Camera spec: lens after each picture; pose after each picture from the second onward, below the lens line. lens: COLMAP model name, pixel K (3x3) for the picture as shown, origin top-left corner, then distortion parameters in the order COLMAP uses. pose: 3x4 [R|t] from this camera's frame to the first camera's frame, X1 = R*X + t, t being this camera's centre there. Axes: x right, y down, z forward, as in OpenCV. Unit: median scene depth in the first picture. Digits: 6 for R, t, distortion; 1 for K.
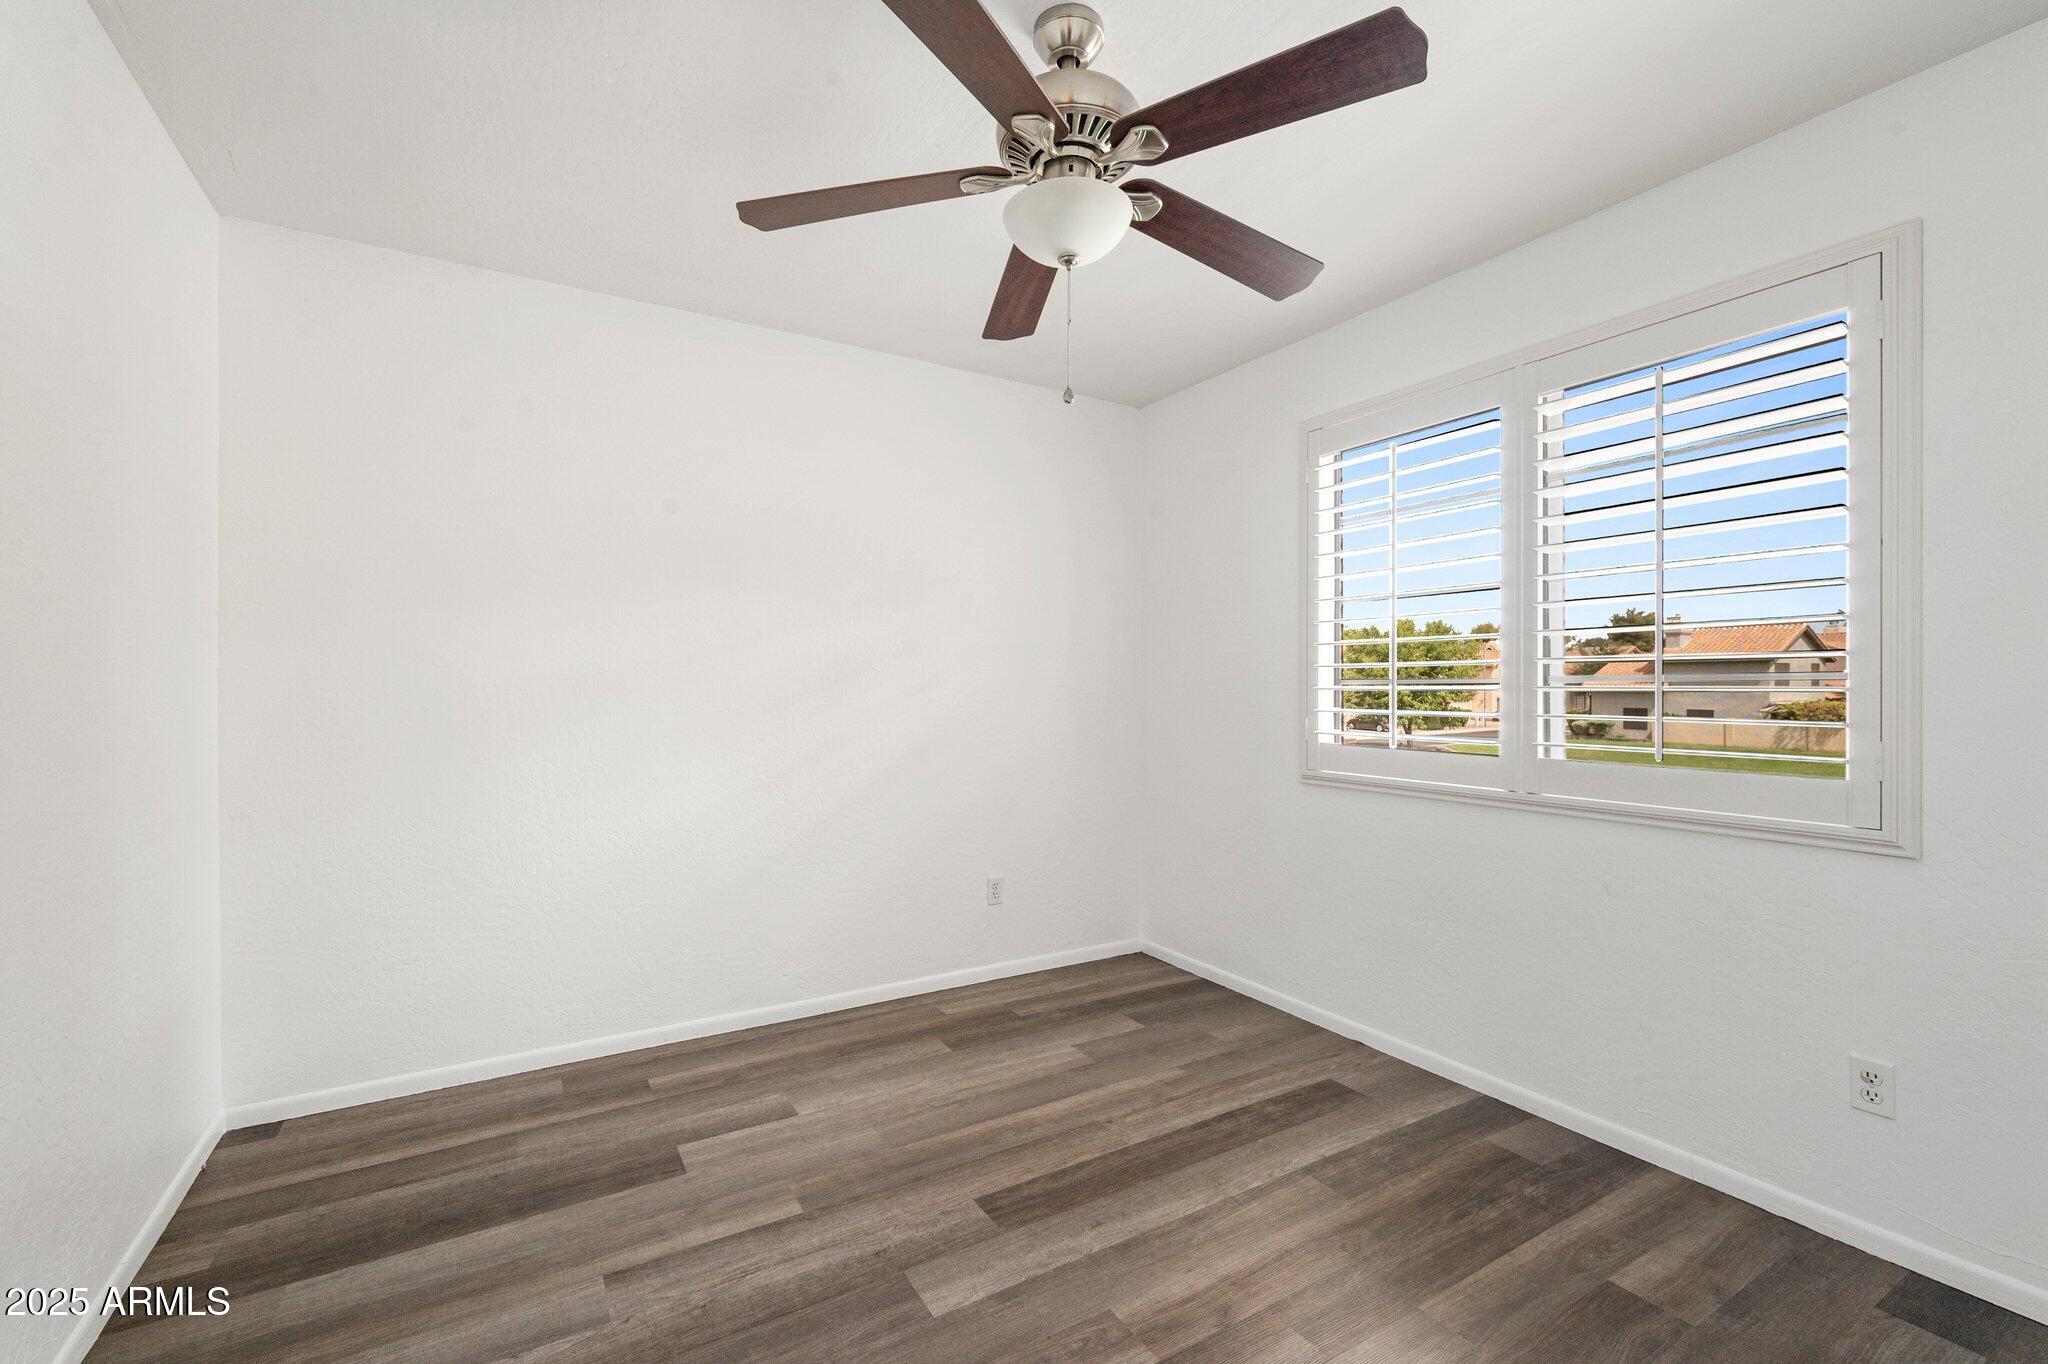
lens RADIAL K [[879.9, 0, 1031.0], [0, 879.9, 678.9], [0, 0, 1]] dist [-0.001730, -0.001015]
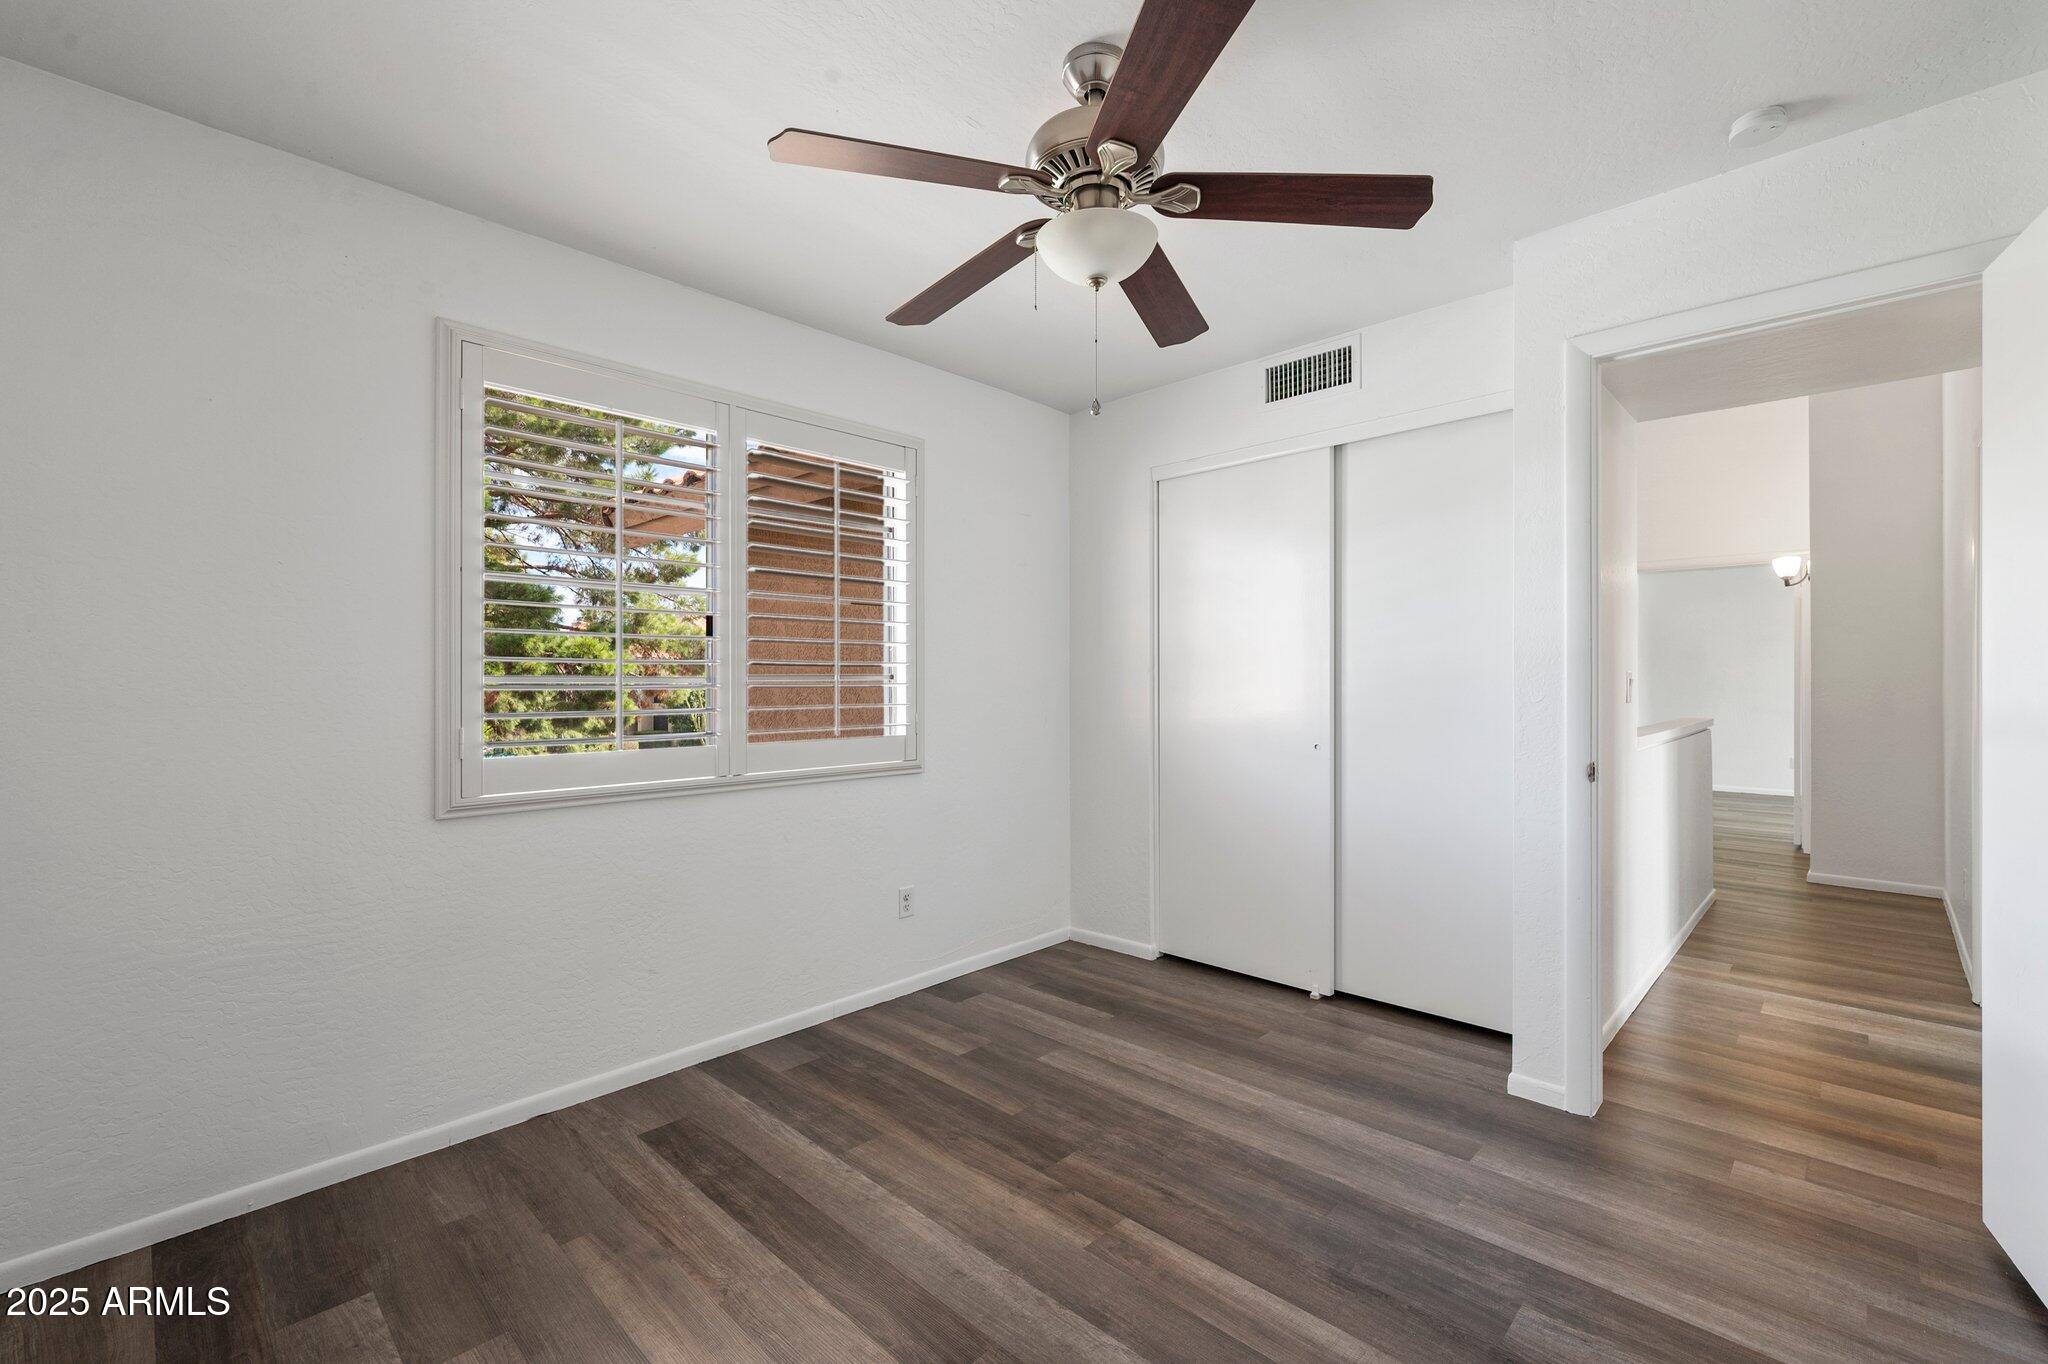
lens RADIAL K [[879.9, 0, 1029.8], [0, 879.9, 680.6], [0, 0, 1]] dist [-0.001730, -0.001015]
pose [[-0.272410, 0.004197, 0.962172, -0.724971], [-0.004279, 0.999975, -0.005573, 0.010175], [-0.962172, -0.005635, -0.272386, 1.040290]]
